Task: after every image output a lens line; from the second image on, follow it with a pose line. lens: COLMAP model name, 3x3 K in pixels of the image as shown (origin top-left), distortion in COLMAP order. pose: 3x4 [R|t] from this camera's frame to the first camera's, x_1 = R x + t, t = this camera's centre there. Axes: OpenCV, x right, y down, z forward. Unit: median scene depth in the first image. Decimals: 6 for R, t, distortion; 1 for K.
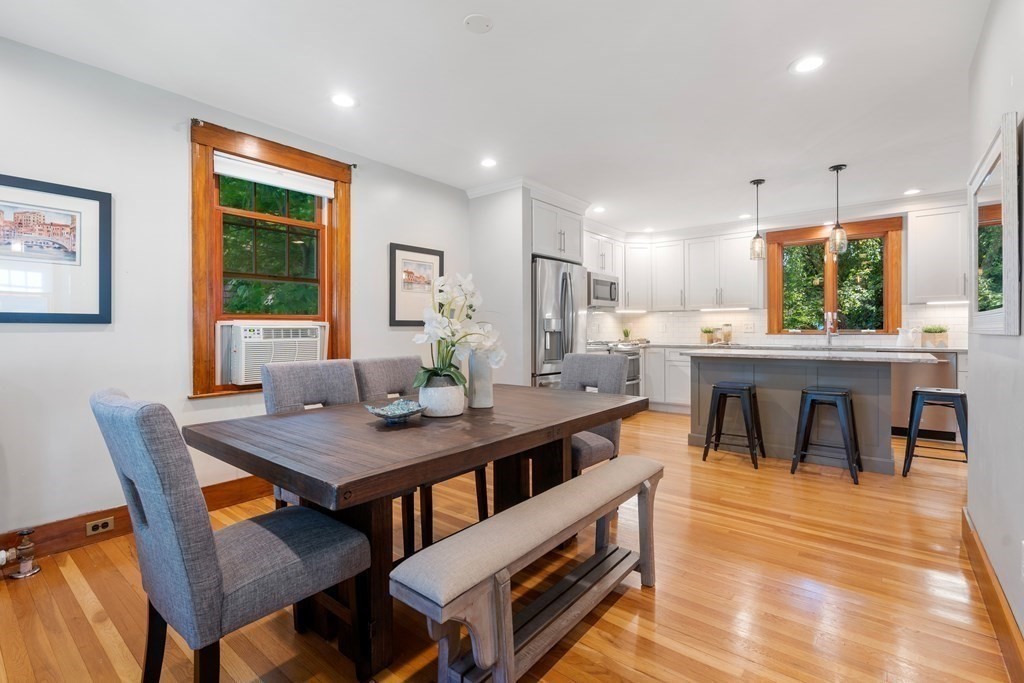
lens RADIAL K [[473.5, 0, 508.2], [0, 473.5, 331.0], [0, 0, 1]] dist [-0.002015, 0.000079]
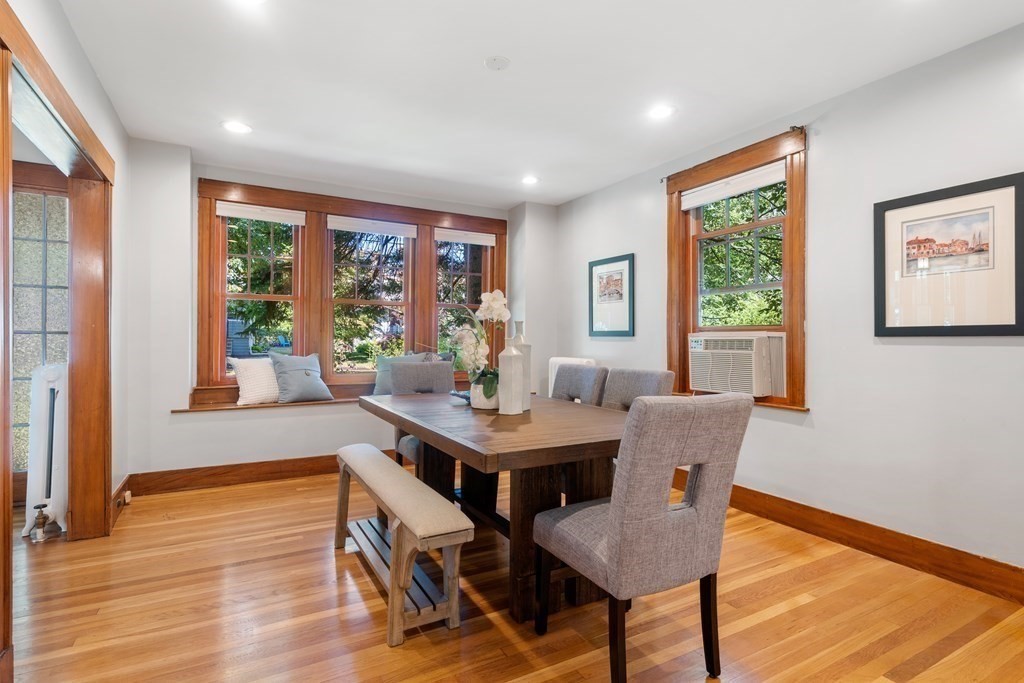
lens RADIAL K [[511.5, 0, 506.3], [0, 511.5, 340.0], [0, 0, 1]] dist [0.002208, 0.000802]
pose [[-0.374987, 0.003284, -0.927024, 0.507233], [-0.004865, 0.999973, 0.005510, -0.006355], [0.927017, 0.006576, -0.374961, 0.719266]]
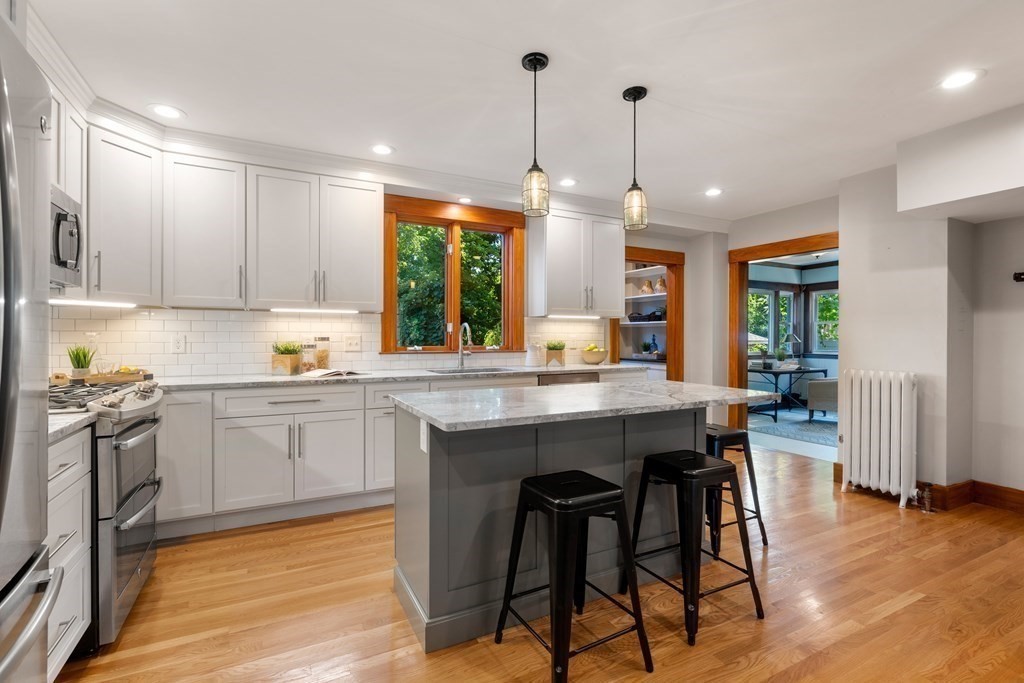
lens RADIAL K [[469.1, 0, 509.4], [0, 469.1, 338.9], [0, 0, 1]] dist [-0.008521, -0.000064]
pose [[0.399115, 0.001053, 0.916900, 0.058298], [-0.000829, 0.999999, -0.000787, -0.018004], [-0.916900, -0.000446, 0.399116, 0.819848]]
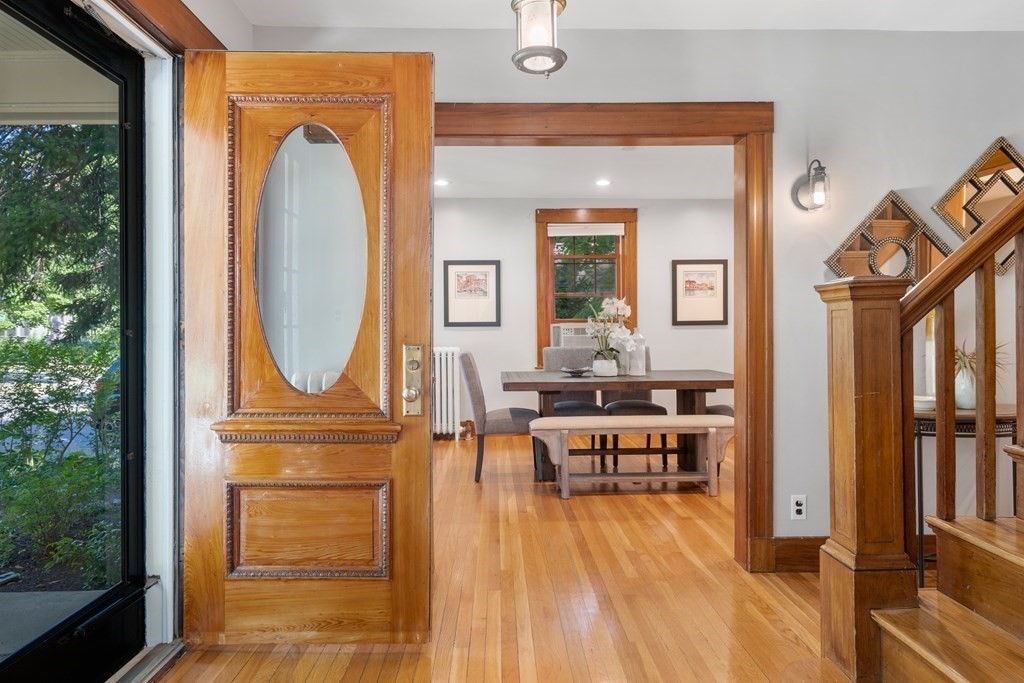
lens RADIAL K [[623.6, 0, 508.4], [0, 623.6, 331.6], [0, 0, 1]] dist [0.001912, 0.000500]
pose [[0.653582, -0.001270, -0.756855, 0.654847], [0.004422, 0.999988, 0.002140, 0.000236], [0.756843, -0.004746, 0.653579, -0.382579]]
